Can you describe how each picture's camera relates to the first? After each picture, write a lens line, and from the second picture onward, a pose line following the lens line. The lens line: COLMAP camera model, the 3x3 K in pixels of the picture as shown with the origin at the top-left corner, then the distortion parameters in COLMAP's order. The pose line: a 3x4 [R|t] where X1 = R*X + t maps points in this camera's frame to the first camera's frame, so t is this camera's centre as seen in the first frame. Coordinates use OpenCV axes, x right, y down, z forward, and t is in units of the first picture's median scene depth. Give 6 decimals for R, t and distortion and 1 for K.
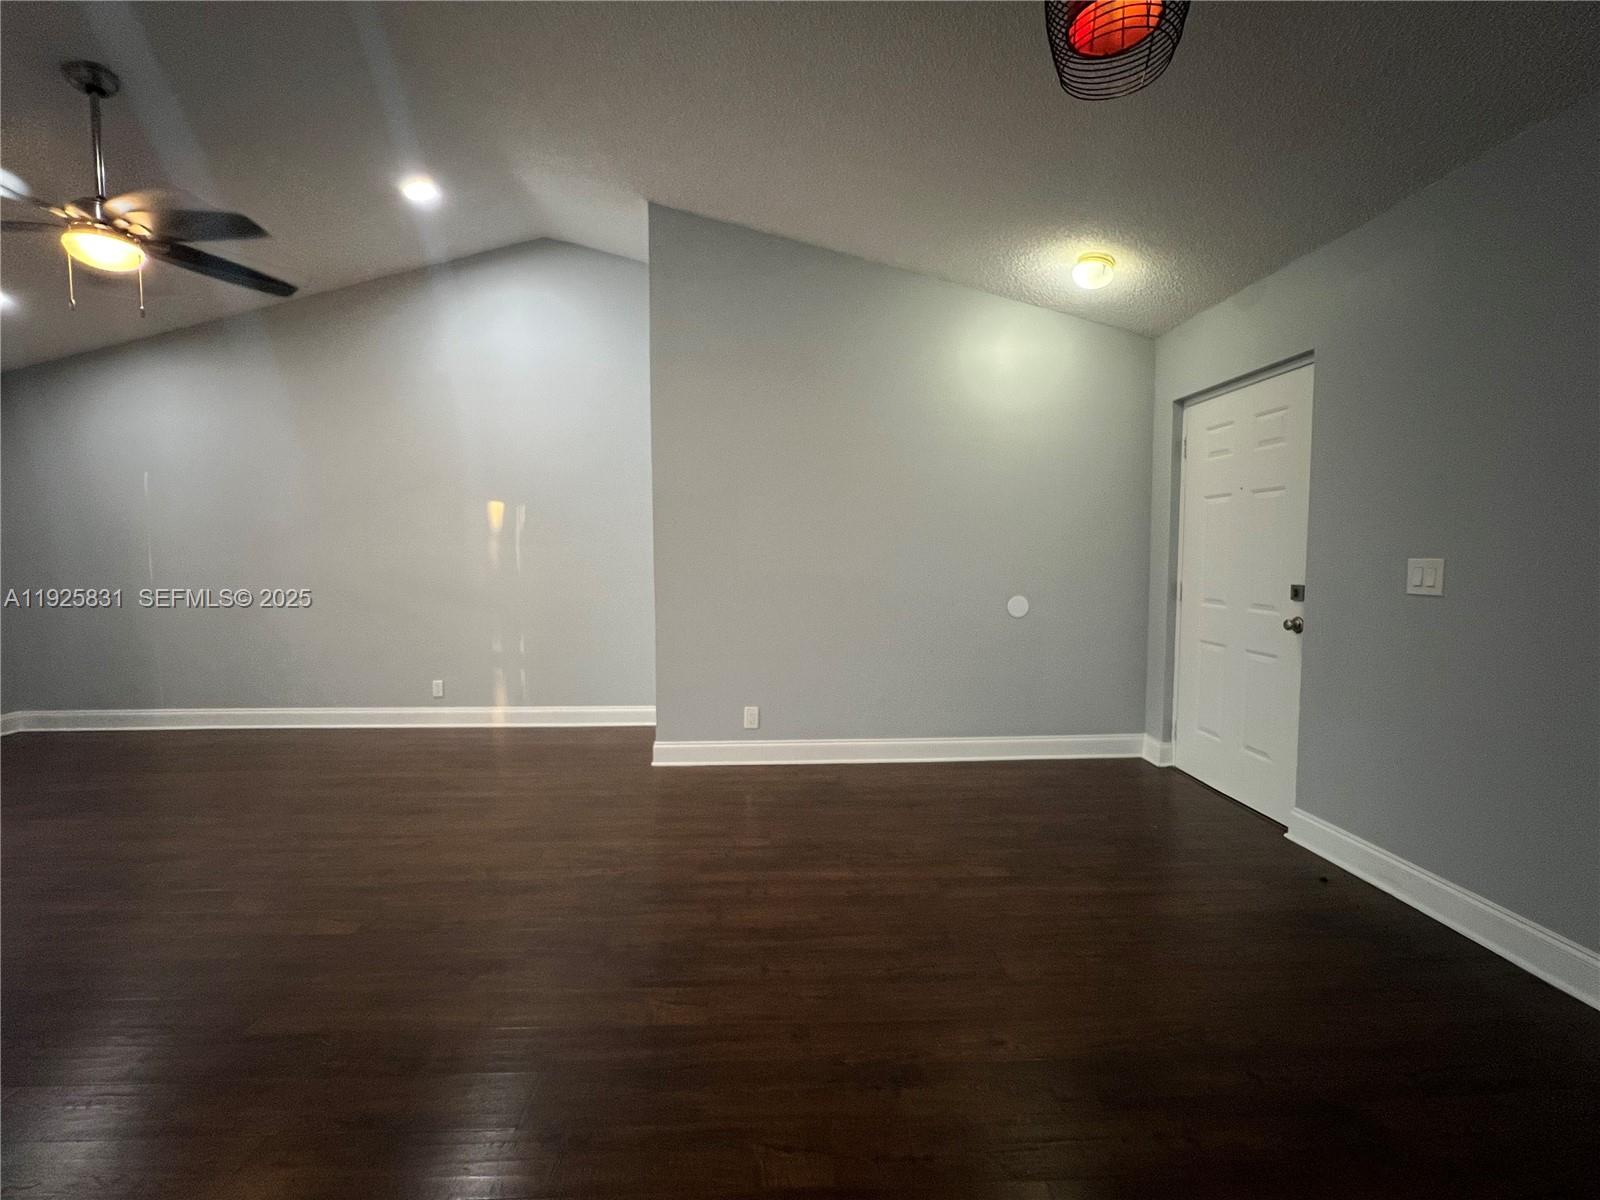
lens RADIAL K [[676.6, 0, 800.0], [0, 676.6, 600.0], [0, 0, 1]] dist [-0.004358, -0.000091]
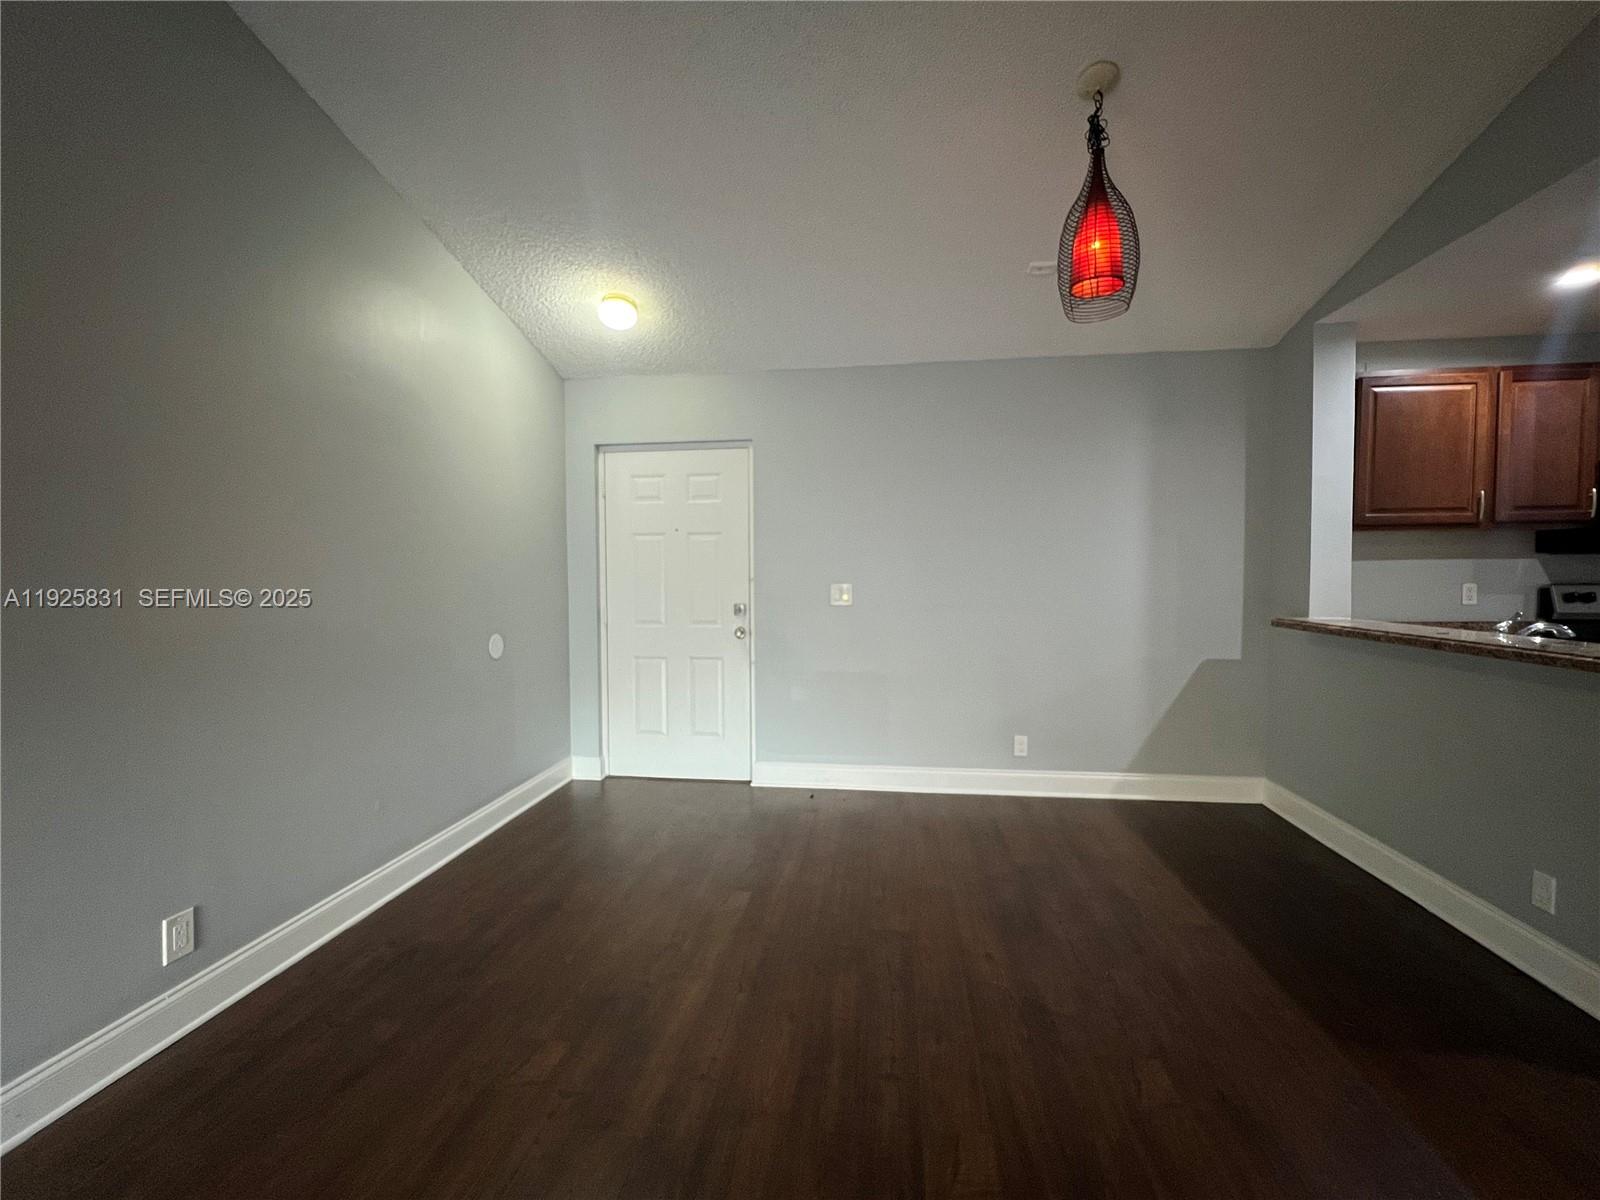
lens RADIAL K [[676.6, 0, 800.0], [0, 676.6, 600.0], [0, 0, 1]] dist [-0.004358, -0.000091]
pose [[0.181258, -0.043003, 0.982495, -0.528055], [0.077470, 0.996563, 0.029326, -0.053689], [-0.980380, 0.070798, 0.183966, 0.537143]]
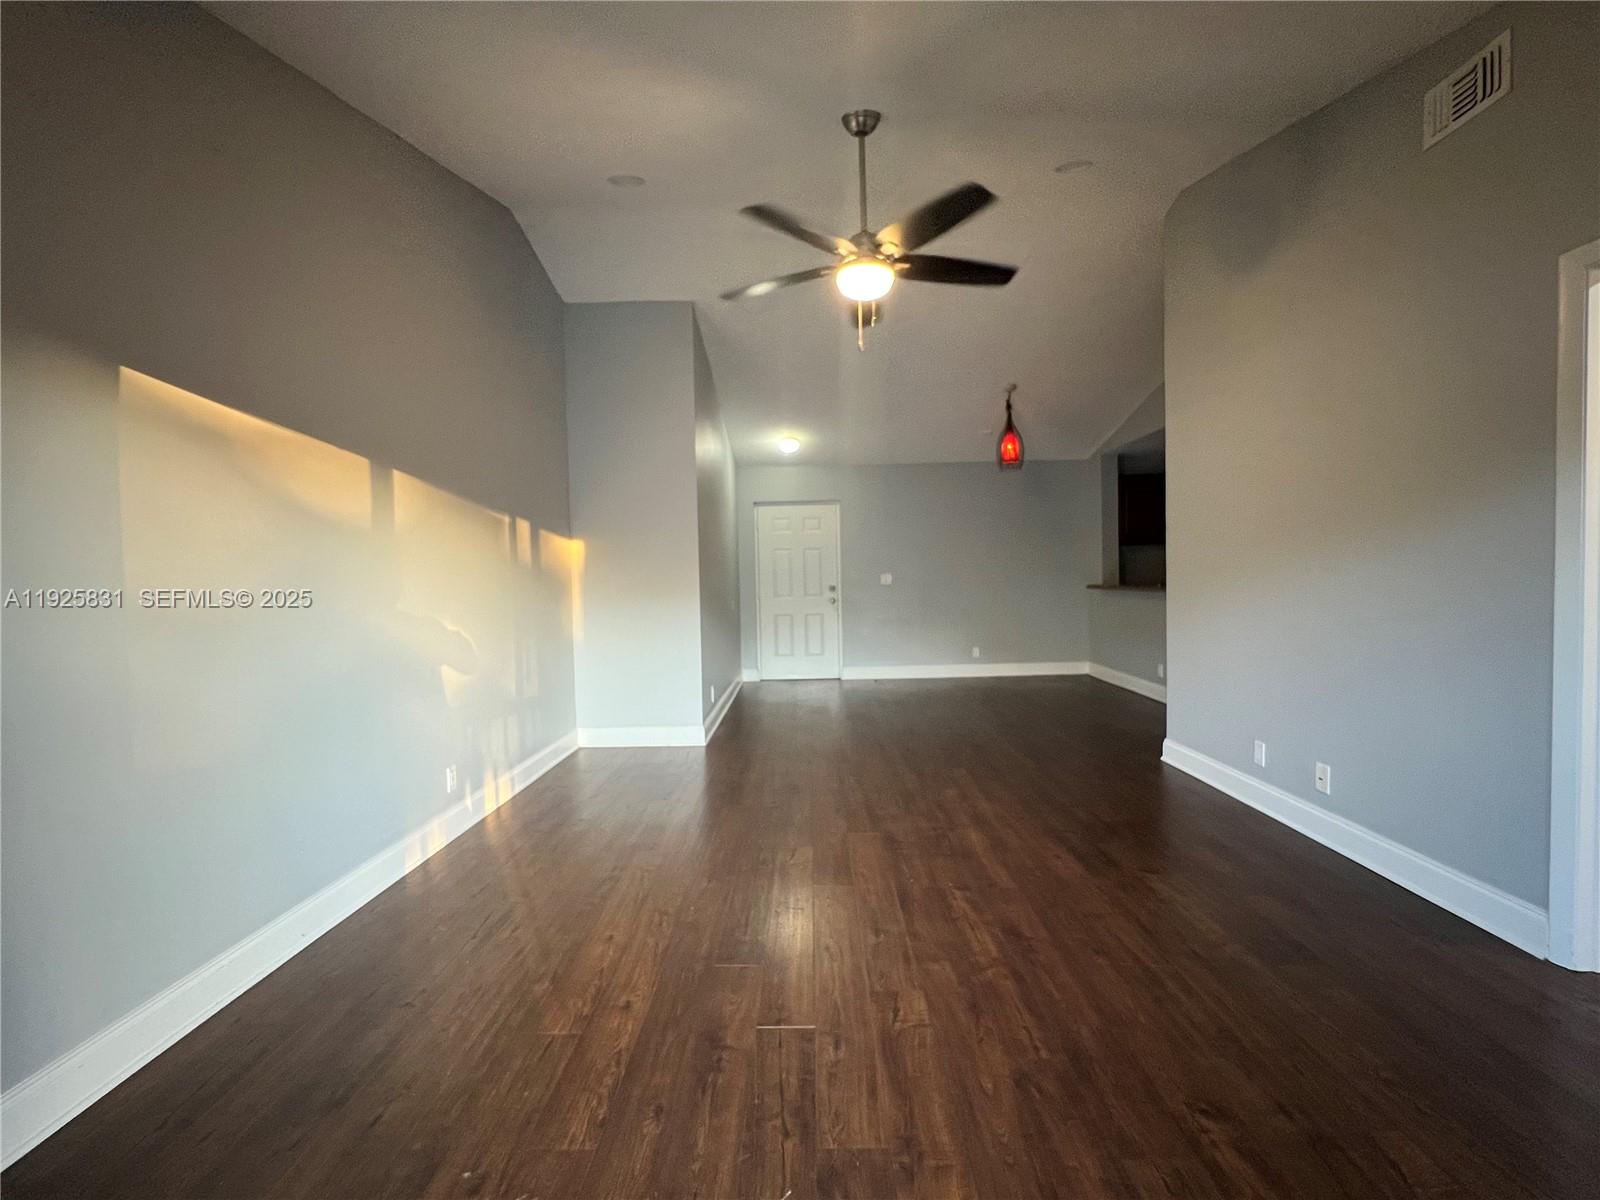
lens RADIAL K [[676.6, 0, 800.0], [0, 676.6, 600.0], [0, 0, 1]] dist [-0.004358, -0.000091]
pose [[0.085889, -0.064441, 0.994219, -1.660904], [0.093857, 0.993992, 0.056318, -0.109868], [-0.991874, 0.088477, 0.091421, 0.770982]]
